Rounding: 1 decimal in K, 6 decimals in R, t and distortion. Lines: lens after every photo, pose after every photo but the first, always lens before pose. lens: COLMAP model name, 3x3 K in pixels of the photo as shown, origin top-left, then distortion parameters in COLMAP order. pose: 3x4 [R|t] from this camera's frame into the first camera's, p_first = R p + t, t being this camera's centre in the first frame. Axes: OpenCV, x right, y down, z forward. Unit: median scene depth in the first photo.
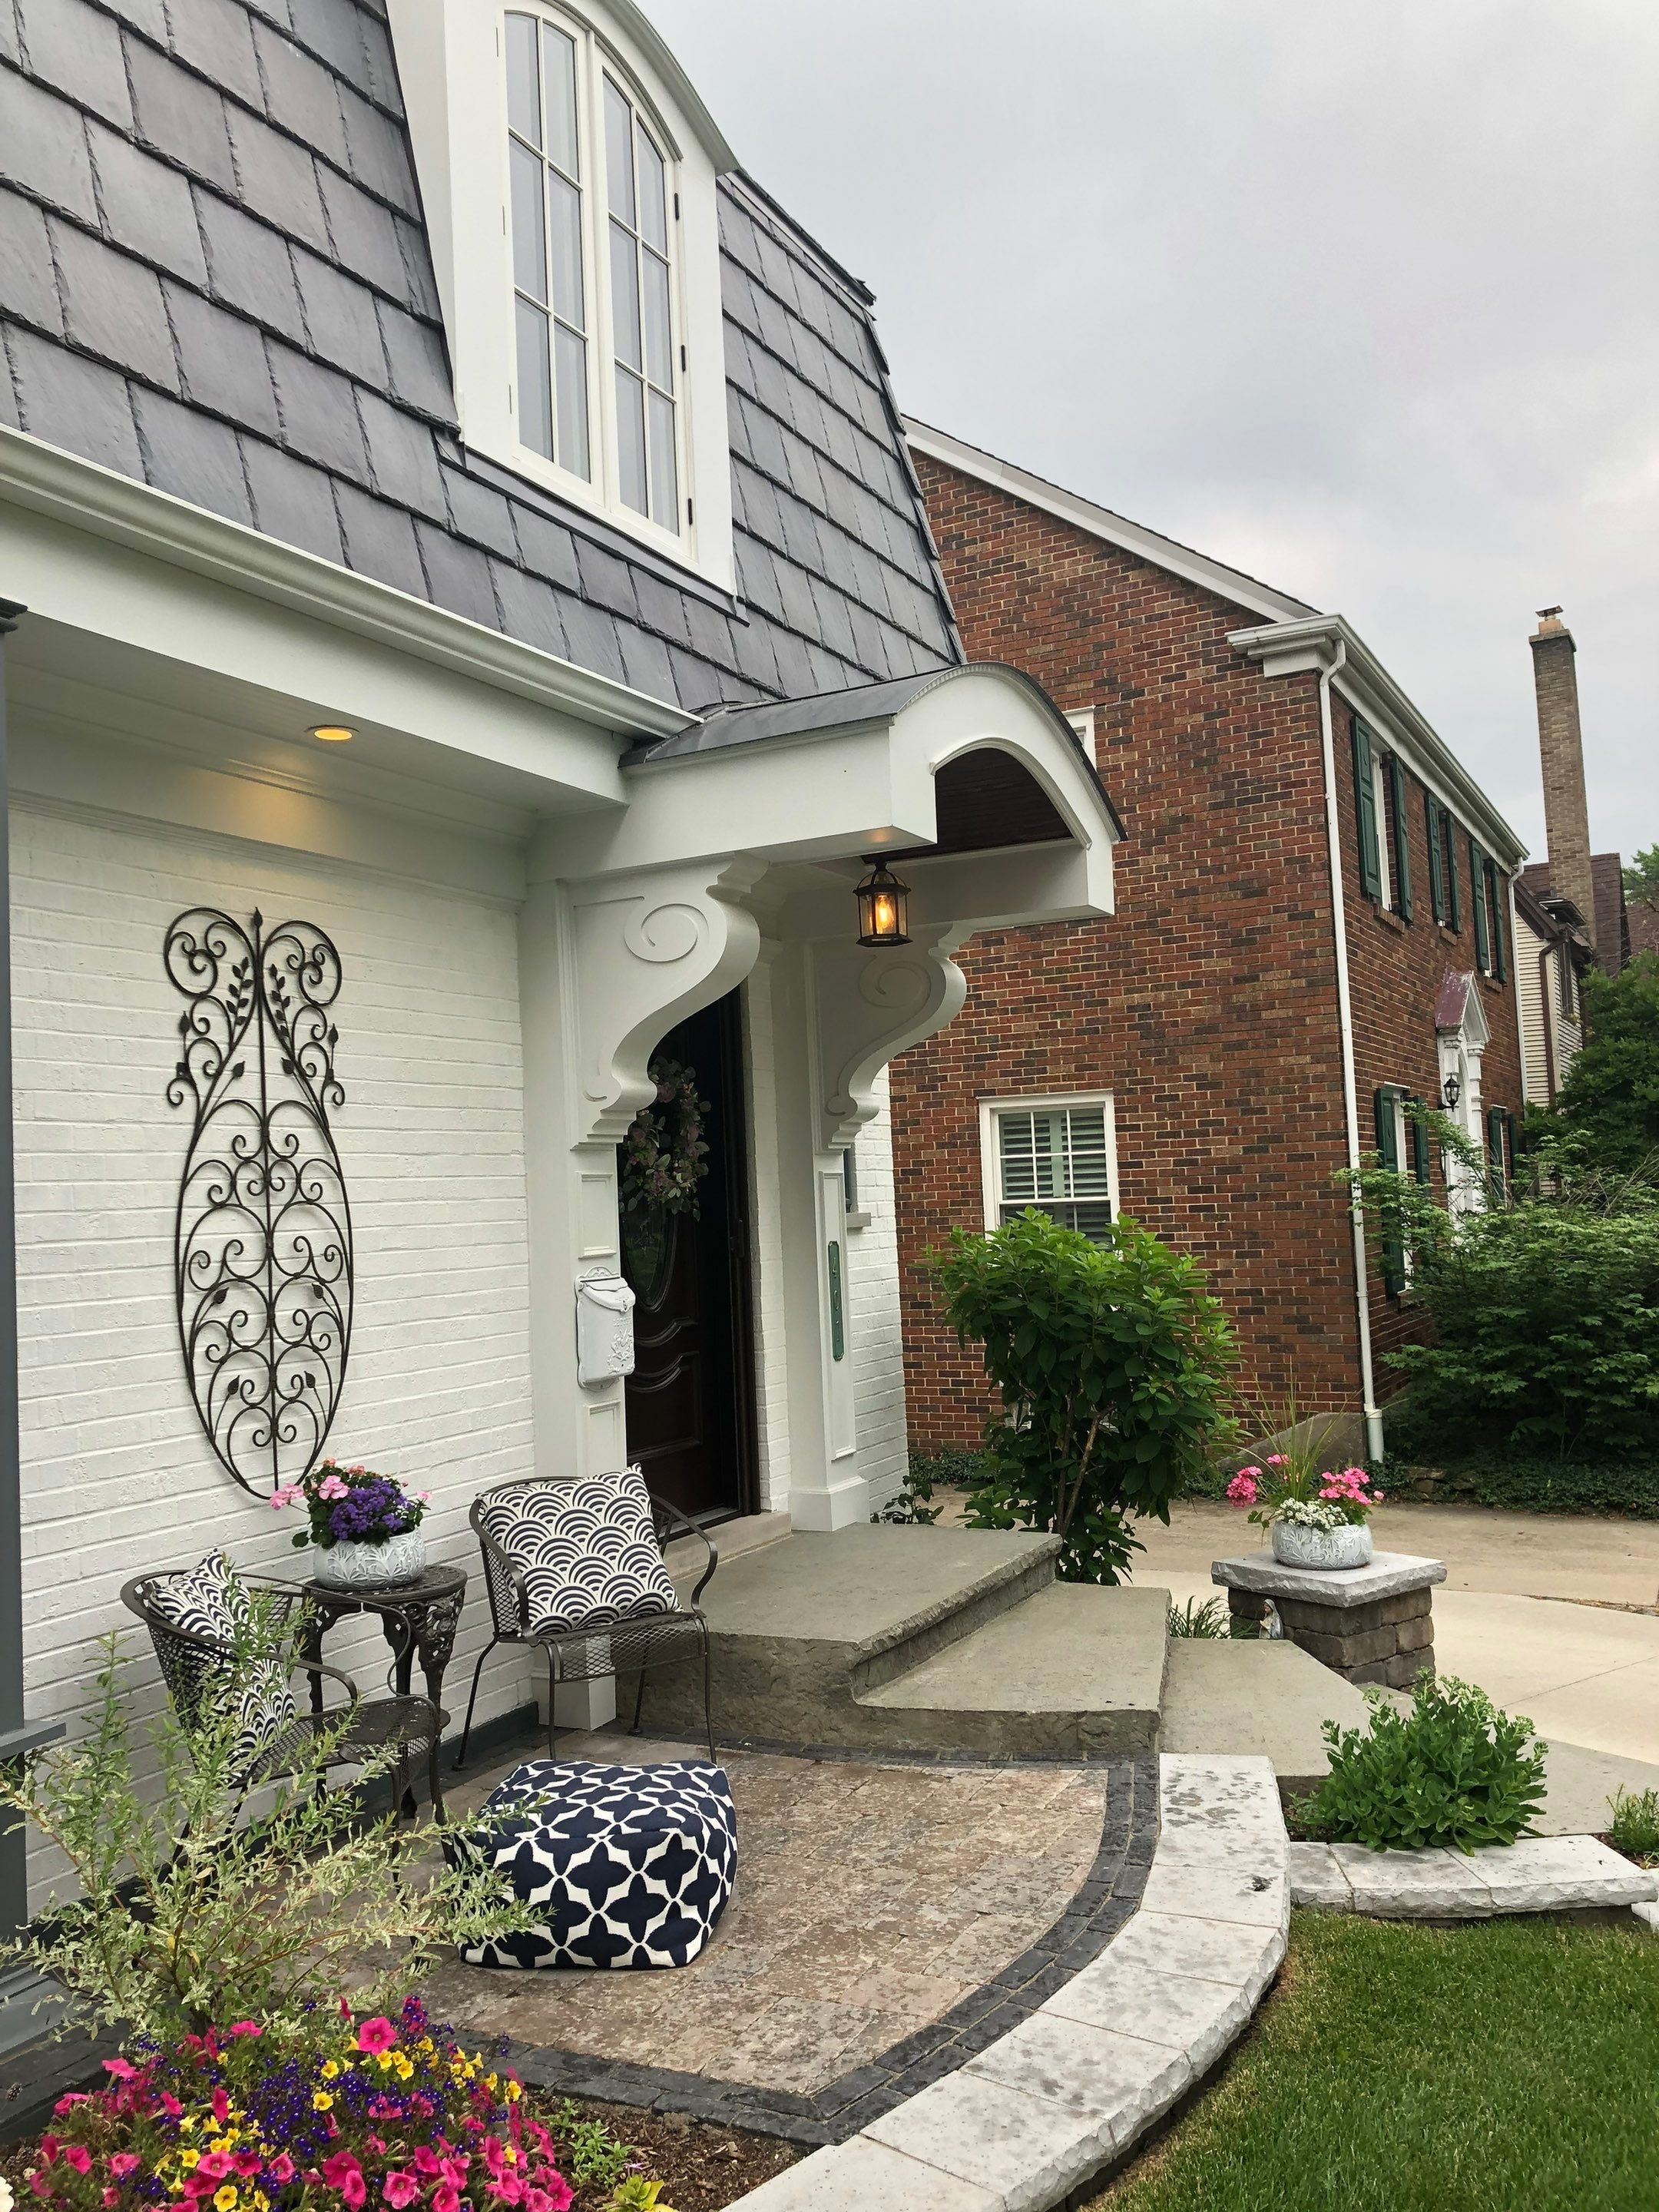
lens RADIAL K [[1811.0, 0, 832.3], [0, 1811.0, 1100.2], [0, 0, 1]] dist [0.030429, -0.015265]
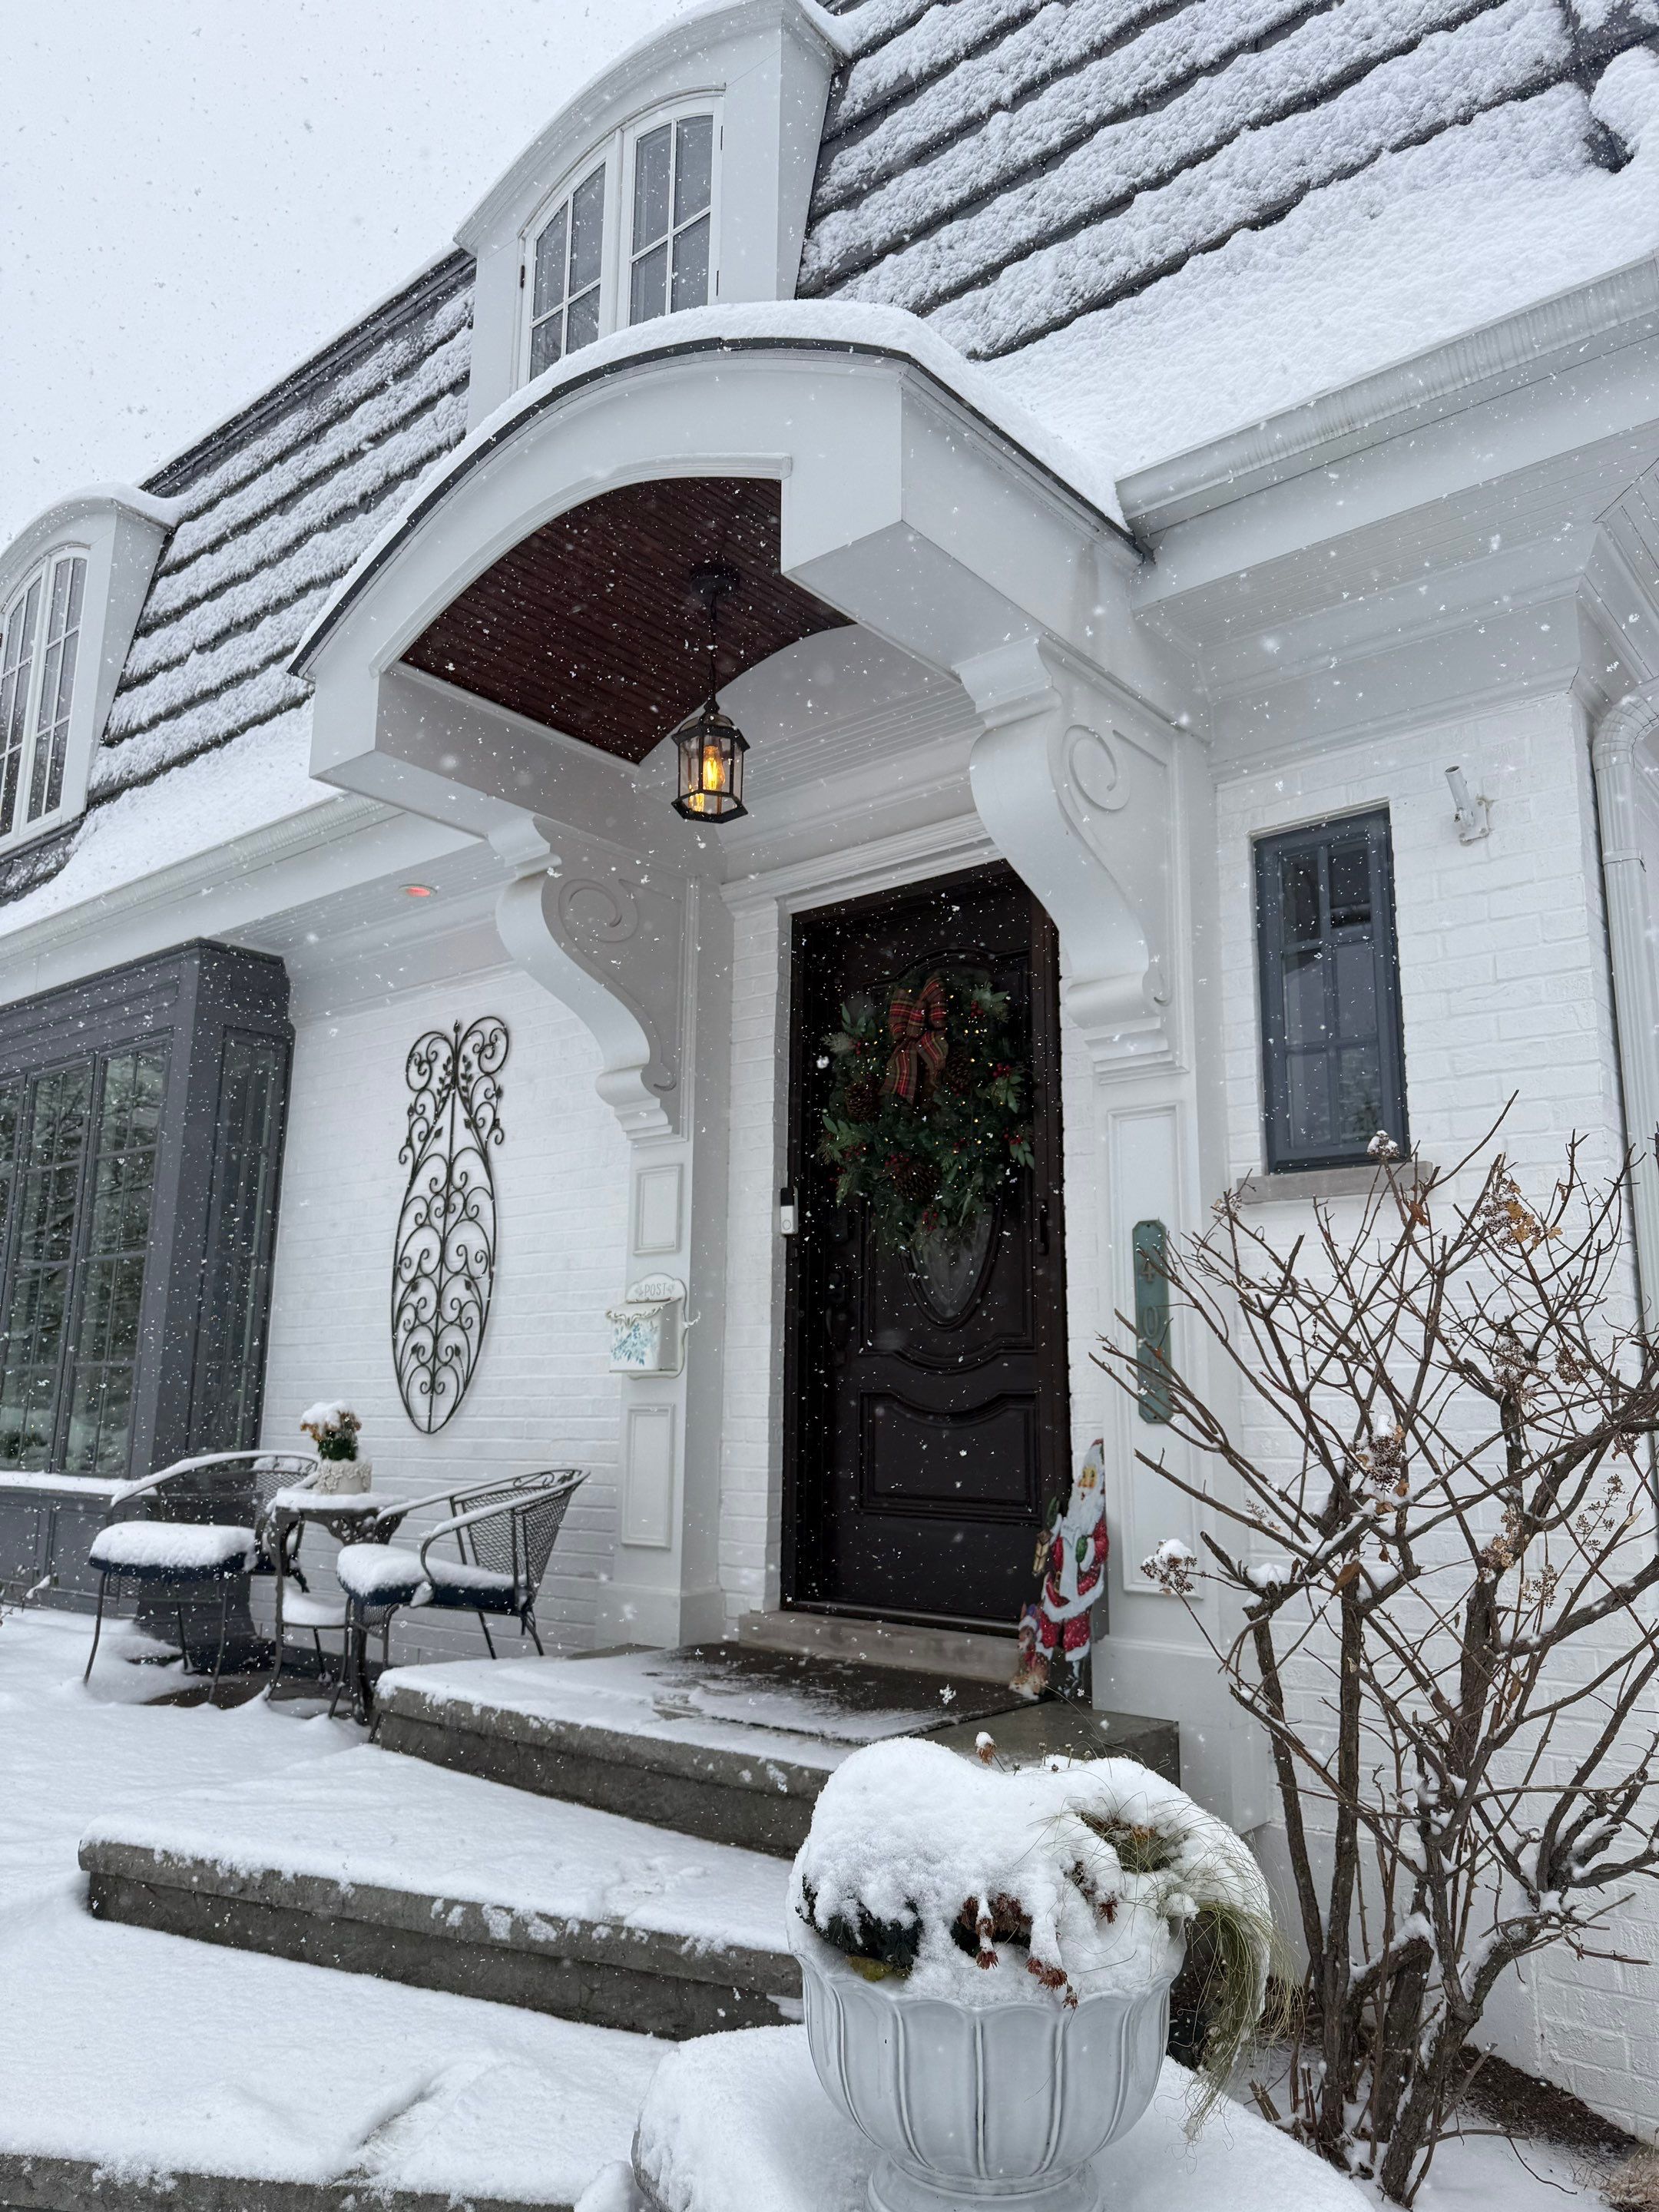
lens RADIAL K [[1528.9, 0, 829.5], [0, 1528.9, 1106.0], [0, 0, 1]] dist [0.183465, -0.347678]
pose [[-0.216398, -0.149017, -0.964866, 0.786404], [0.056254, 0.984738, -0.164703, 0.179412], [0.974683, -0.089919, -0.204712, 1.511845]]
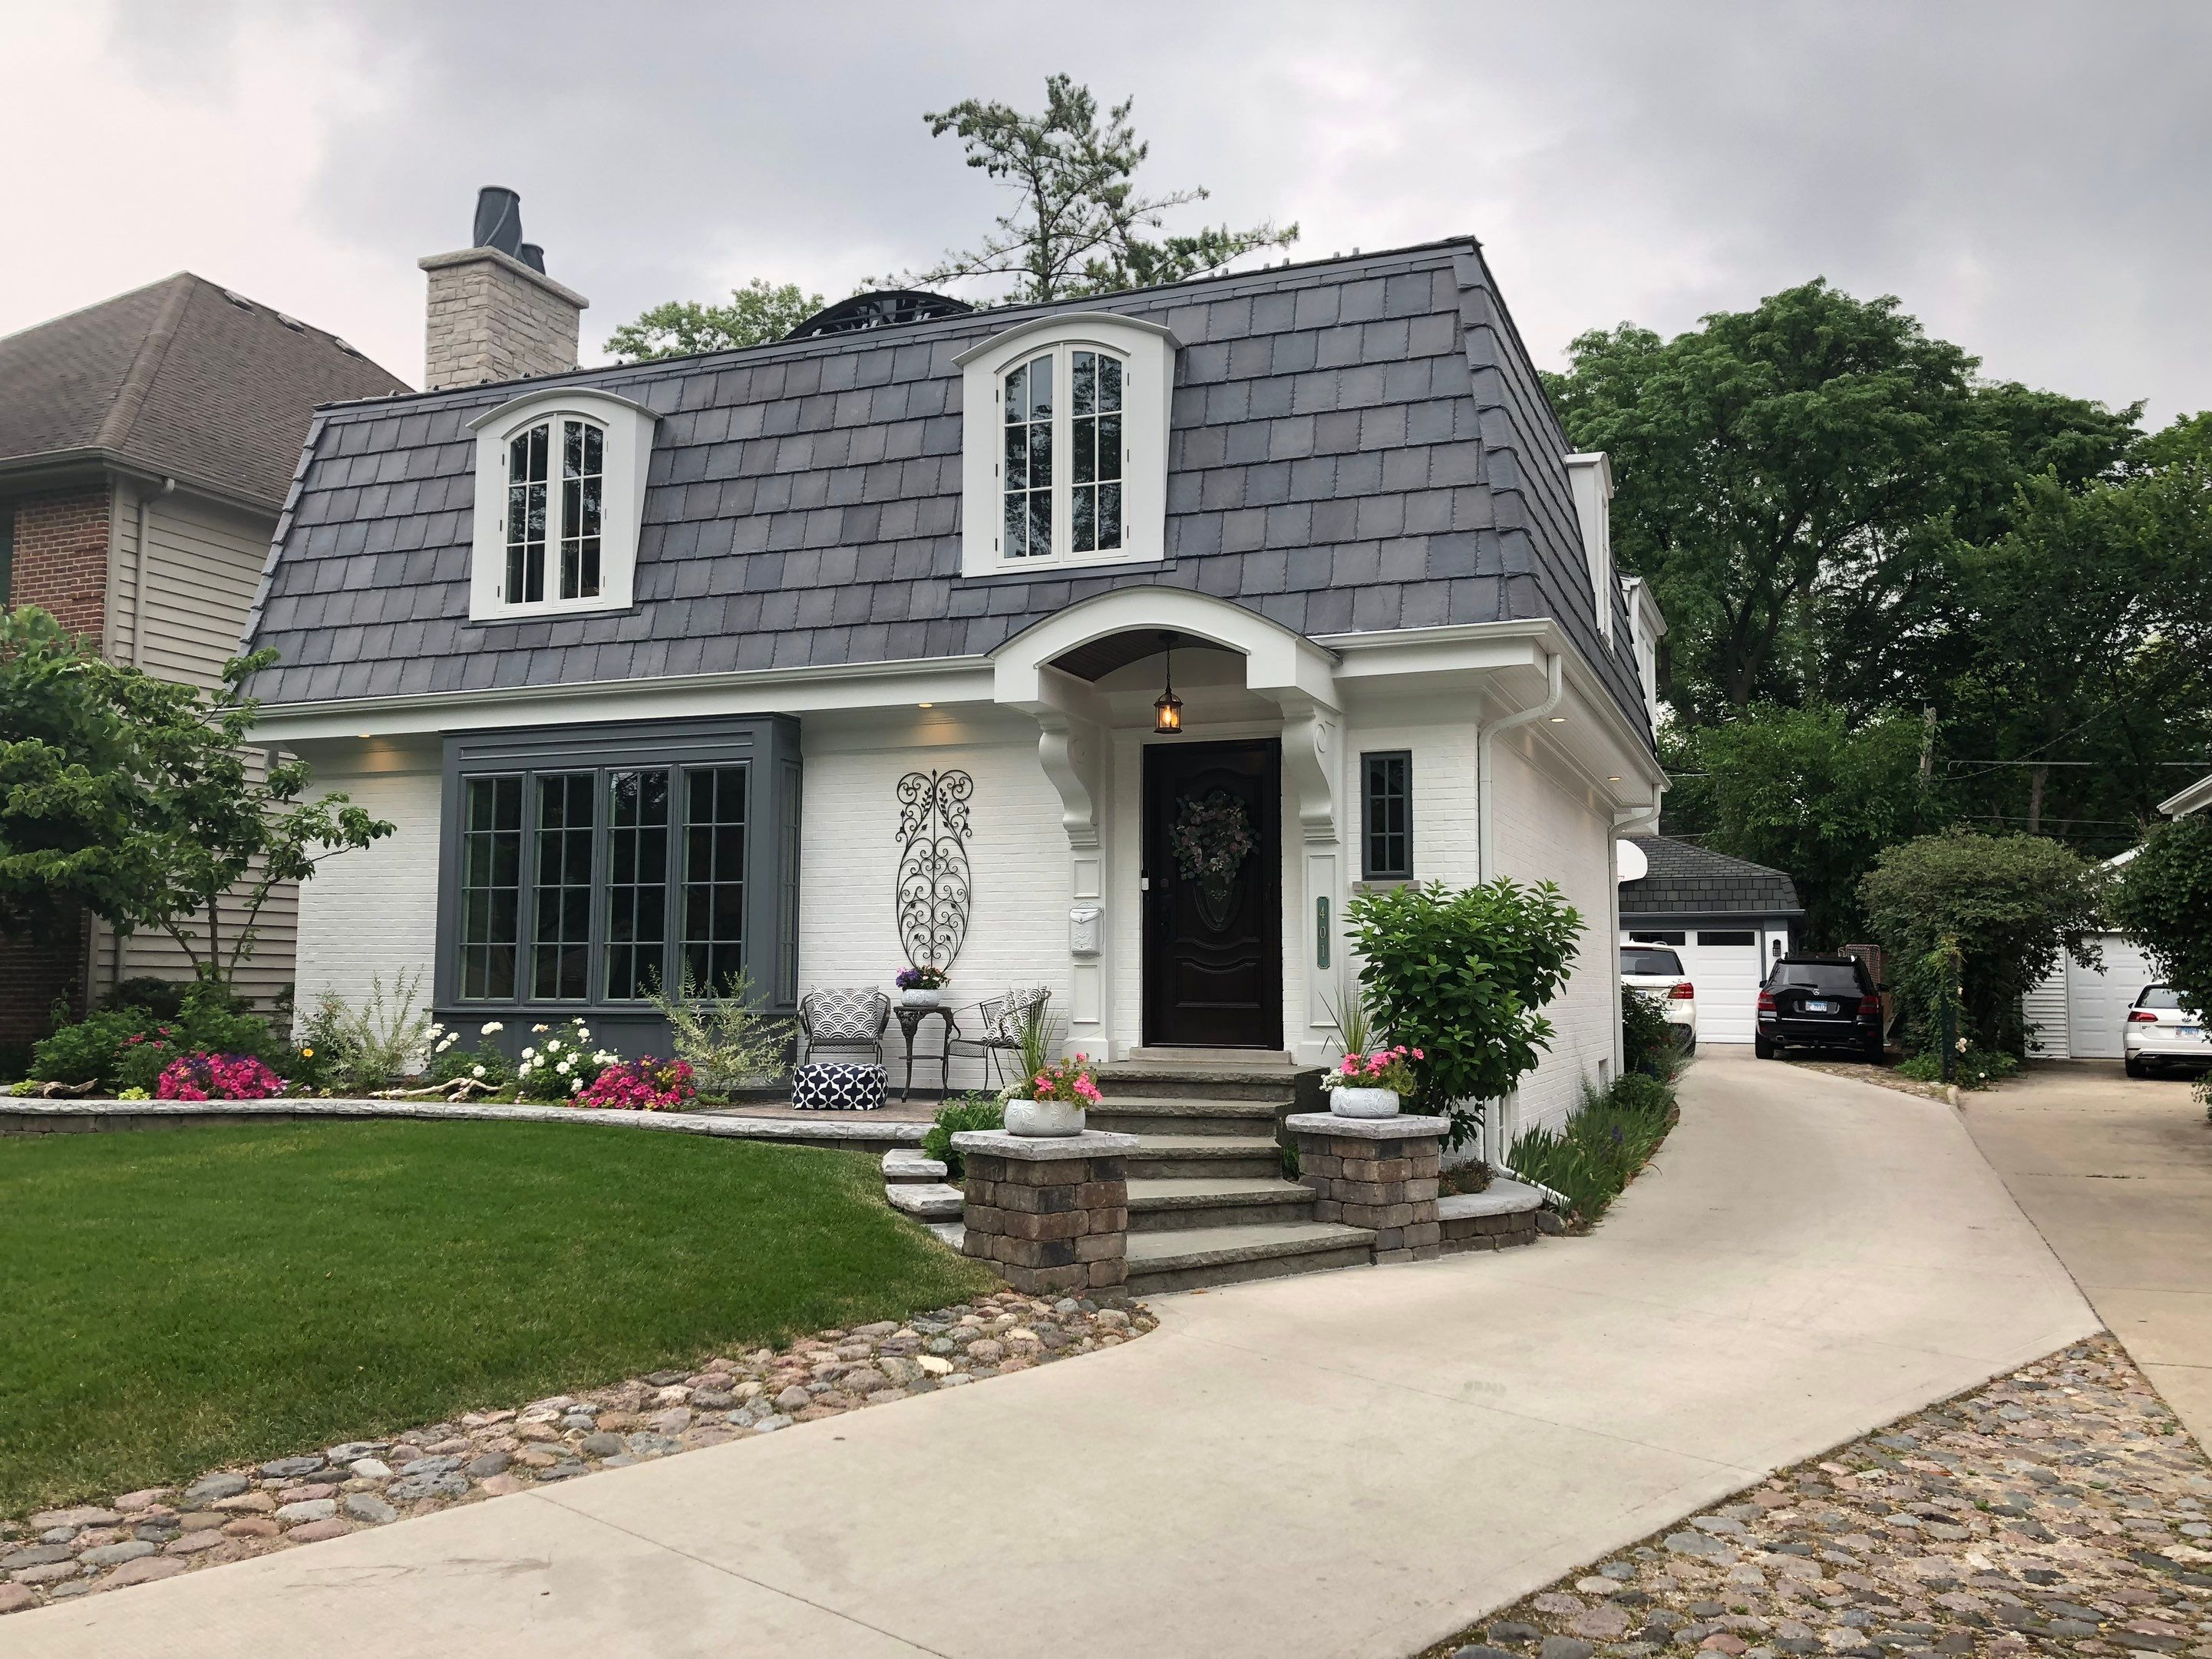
lens RADIAL K [[1790.9, 0, 1112.9], [0, 1790.9, 827.0], [0, 0, 1]] dist [0.137284, -0.412720]
pose [[0.100261, -0.047792, -0.993813, 2.418604], [0.049942, 0.997828, -0.042946, 0.114723], [0.993707, -0.045327, 0.102430, 0.970385]]
